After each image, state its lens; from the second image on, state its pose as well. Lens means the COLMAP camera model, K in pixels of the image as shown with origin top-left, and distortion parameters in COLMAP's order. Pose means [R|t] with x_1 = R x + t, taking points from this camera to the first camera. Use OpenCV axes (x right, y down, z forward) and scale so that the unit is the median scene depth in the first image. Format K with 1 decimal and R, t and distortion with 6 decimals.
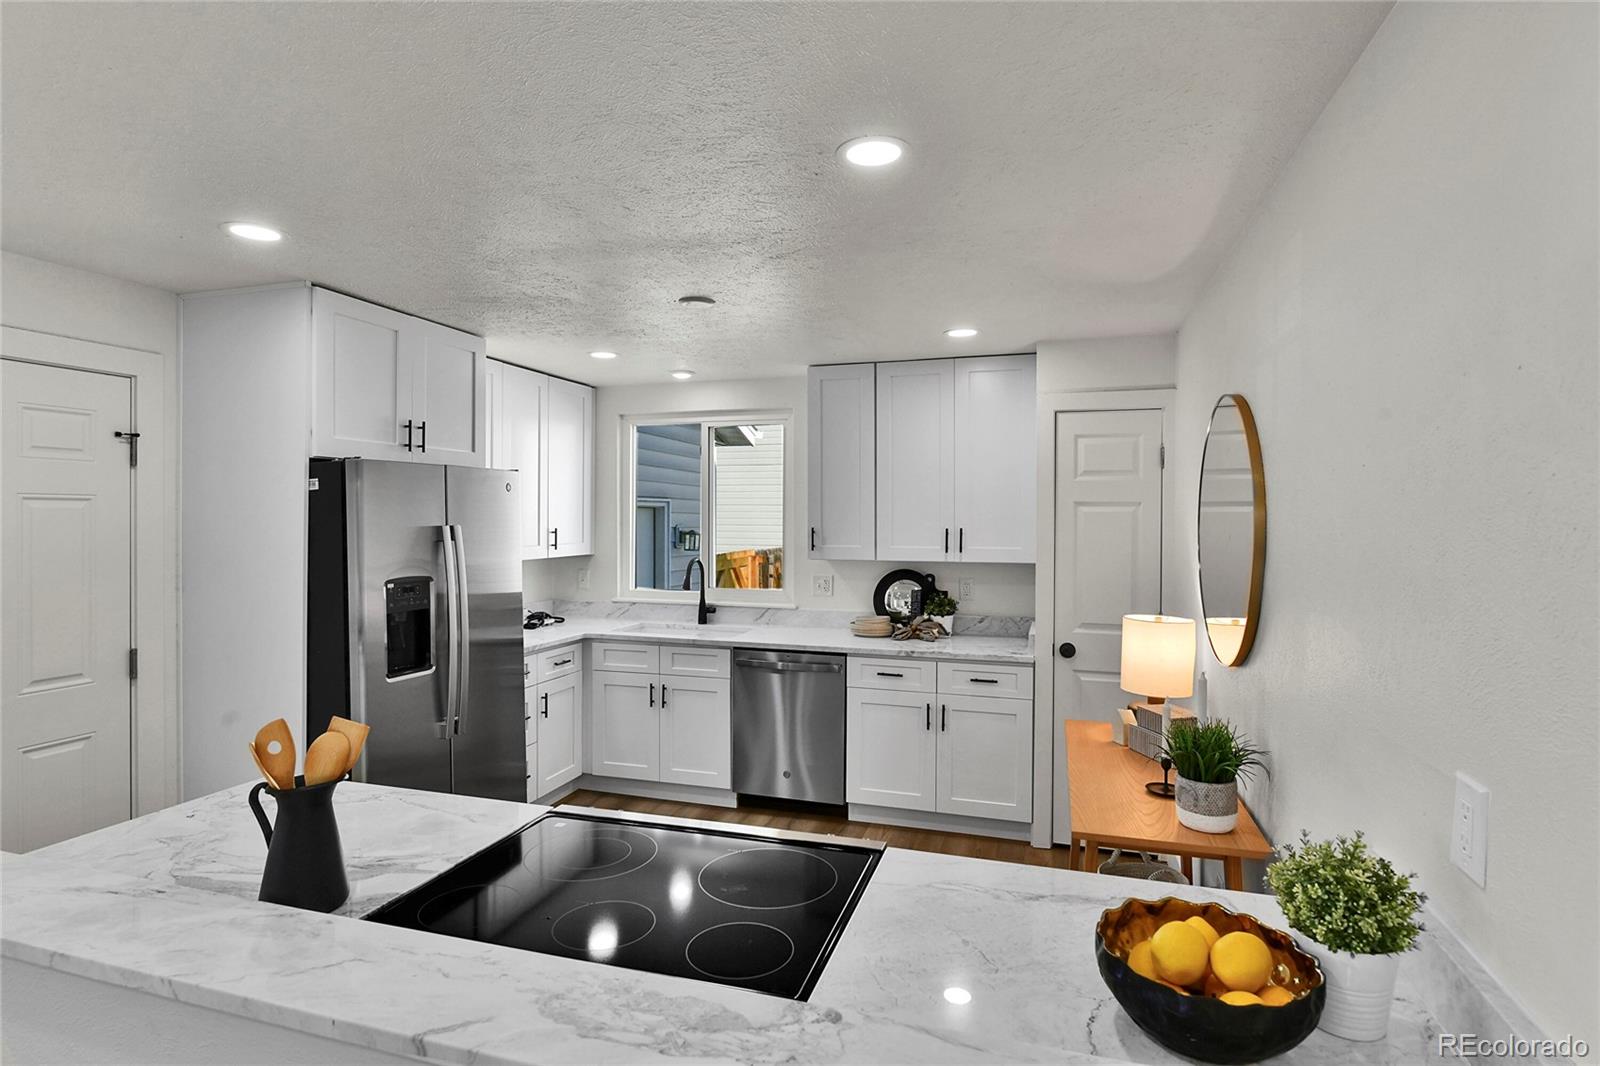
lens RADIAL K [[820.1, 0, 800.8], [0, 820.1, 526.8], [0, 0, 1]] dist [-0.017101, 0.000103]
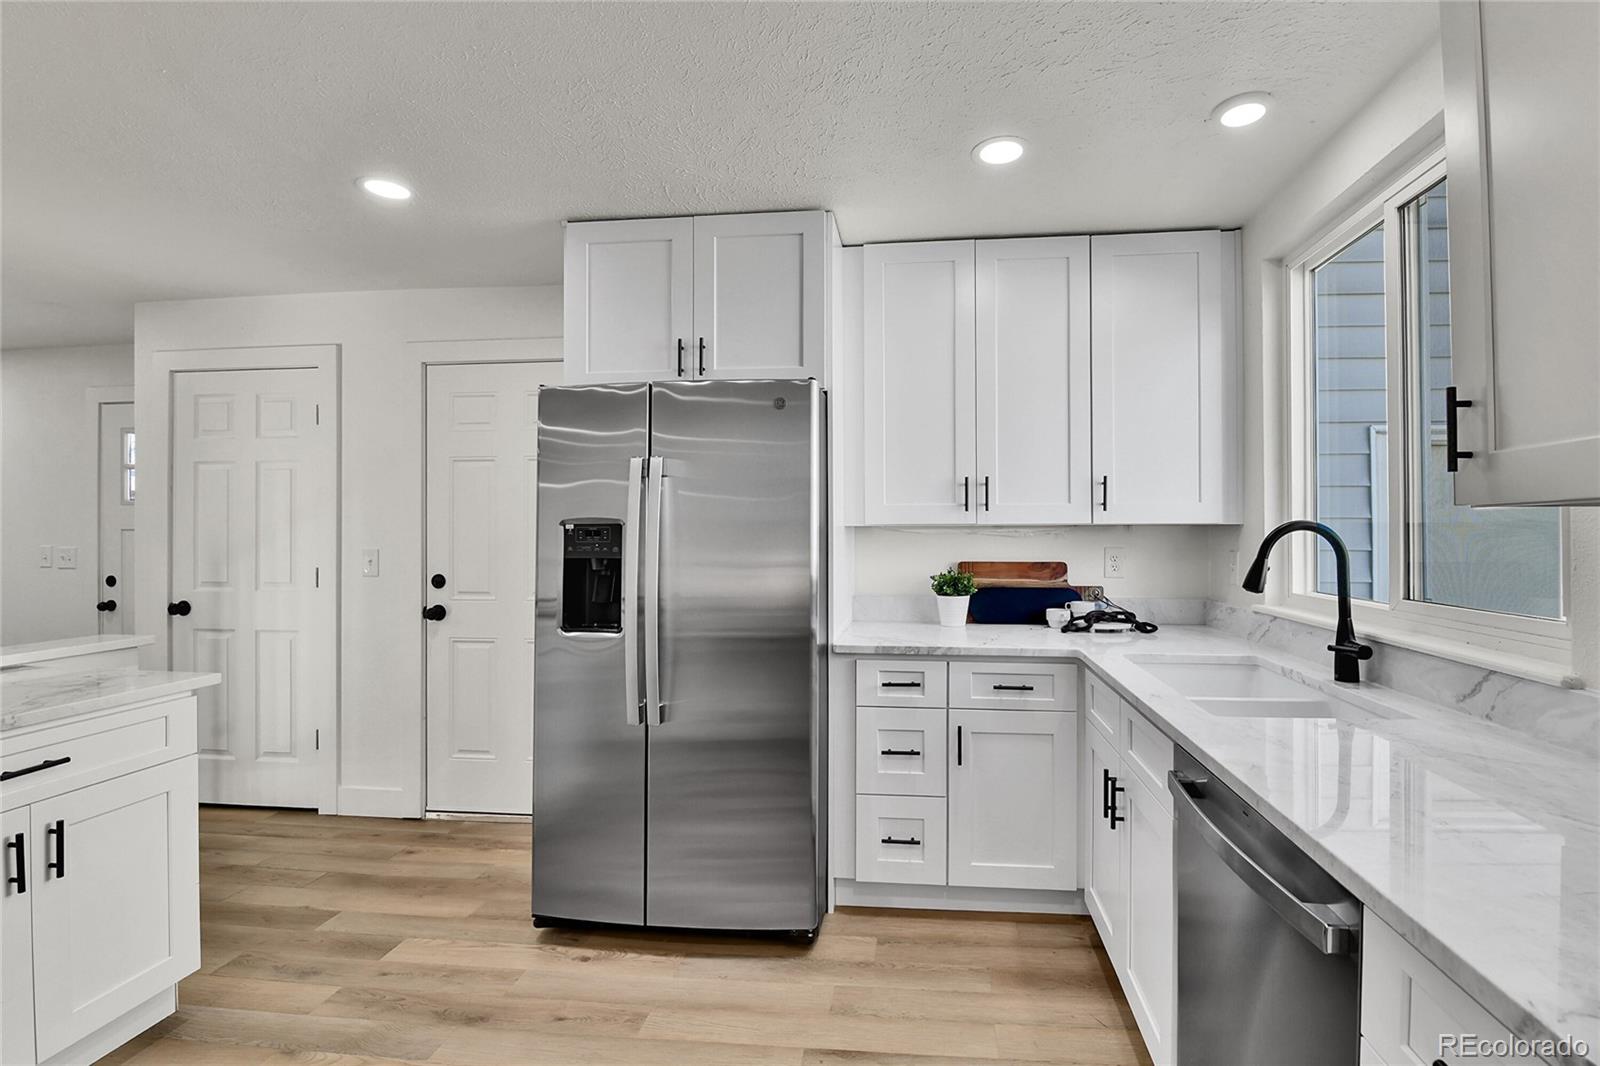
lens RADIAL K [[719.8, 0, 860.6], [0, 719.8, 530.3], [0, 0, 1]] dist [-0.003230, -0.000526]
pose [[0.202214, -0.006136, -0.979322, 0.208759], [-0.009769, 0.999918, -0.008282, 0.052200], [0.979293, 0.011242, 0.202138, 0.757000]]
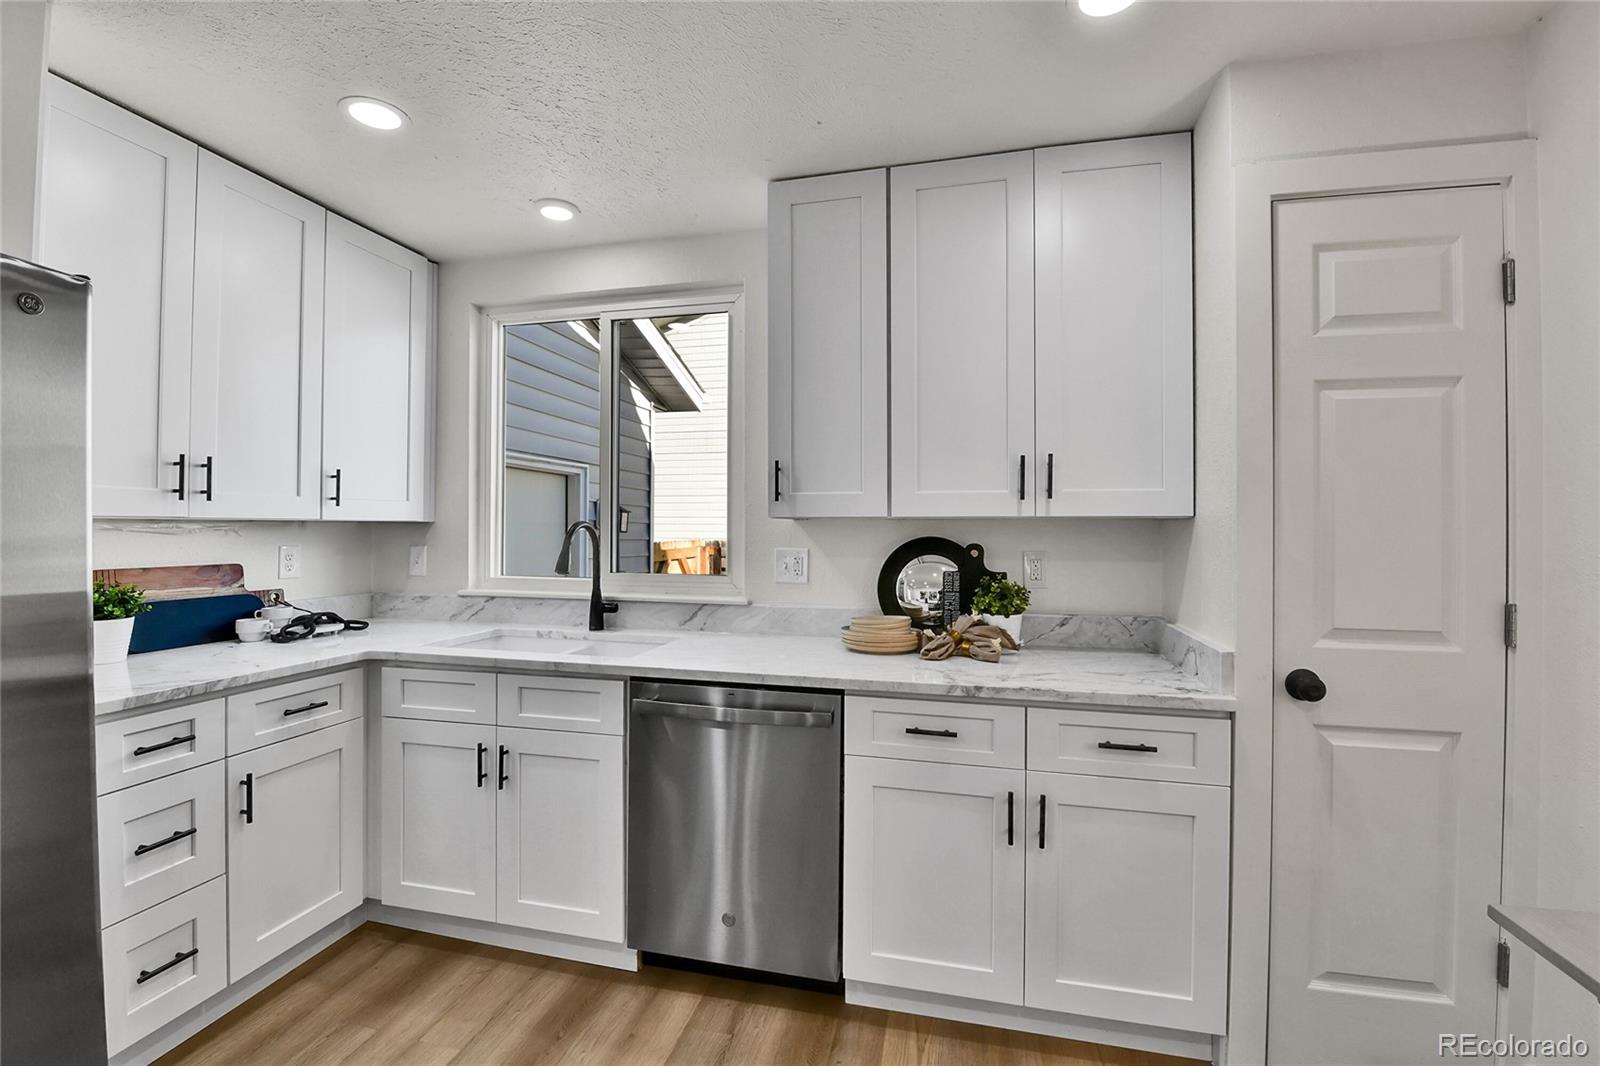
lens RADIAL K [[693.8, 0, 801.3], [0, 693.8, 525.8], [0, 0, 1]] dist [-0.013165, -0.003592]
pose [[0.998081, 0.000718, 0.061921, 0.001615], [0.000325, 0.999858, -0.016842, 0.053865], [-0.061924, 0.016830, 0.997939, 0.519639]]
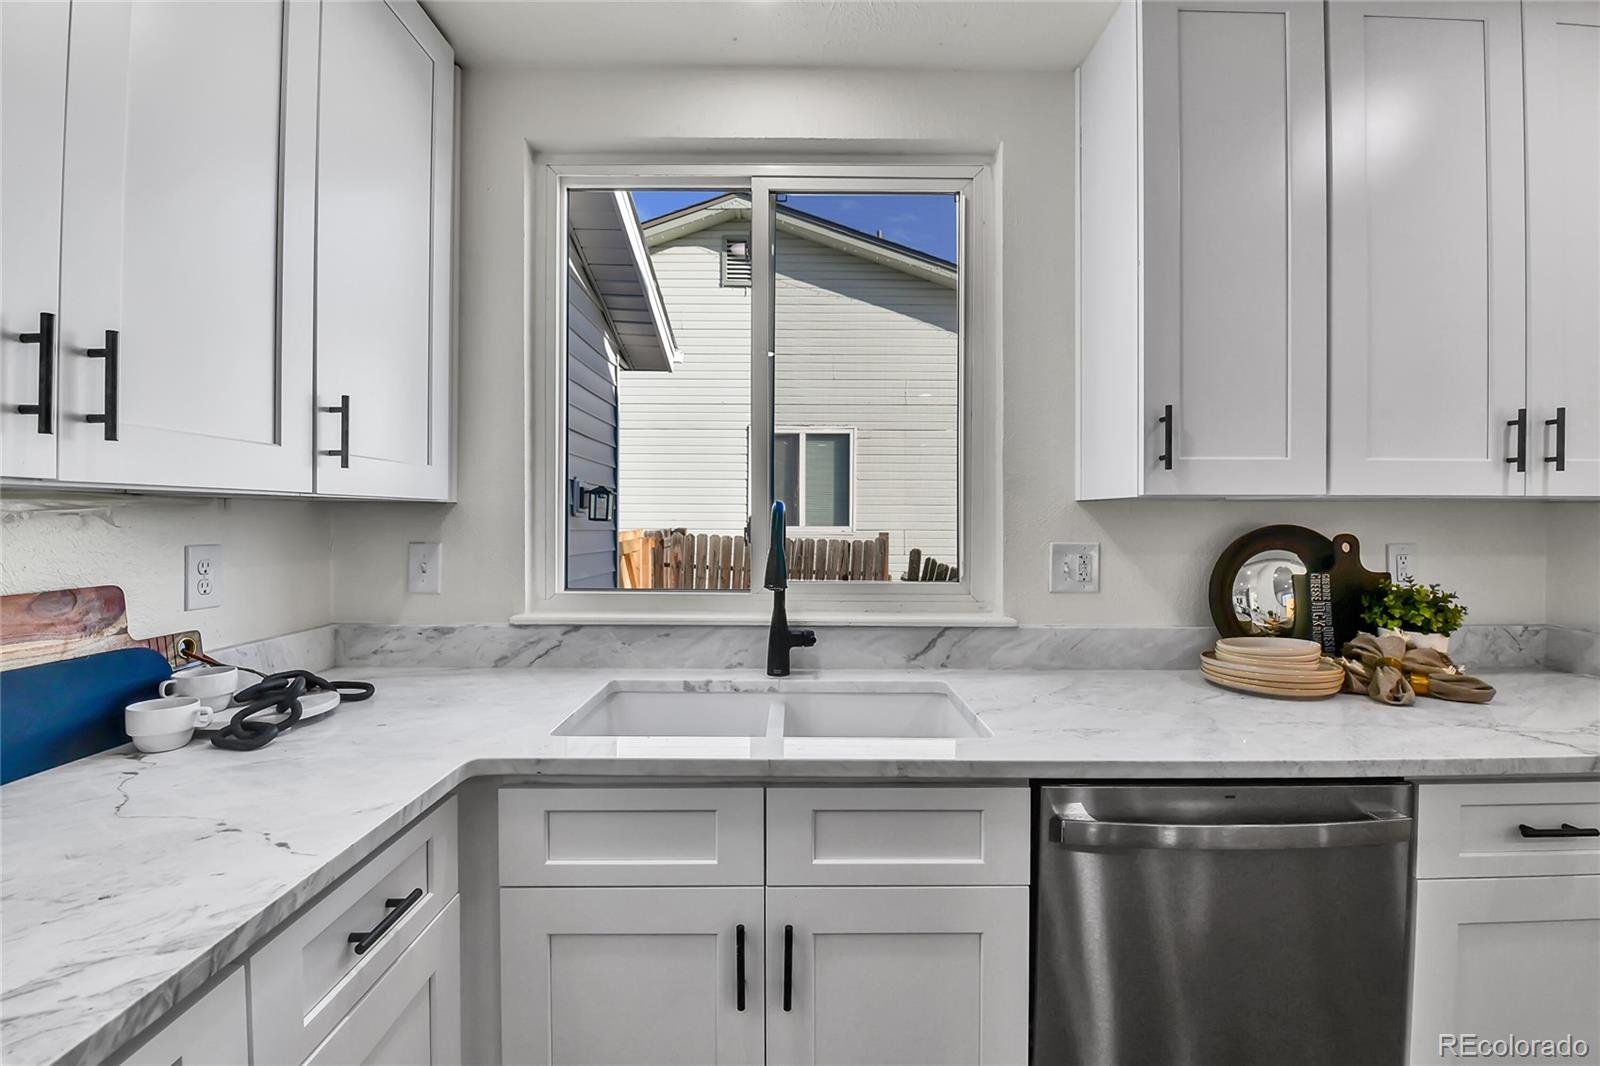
lens RADIAL K [[693.8, 0, 800.9], [0, 693.8, 525.7], [0, 0, 1]] dist [-0.013165, -0.003592]
pose [[0.953705, -0.003113, 0.300729, -0.230544], [0.003543, 0.999993, -0.000886, 0.053225], [-0.300724, 0.001910, 0.953709, 0.756770]]
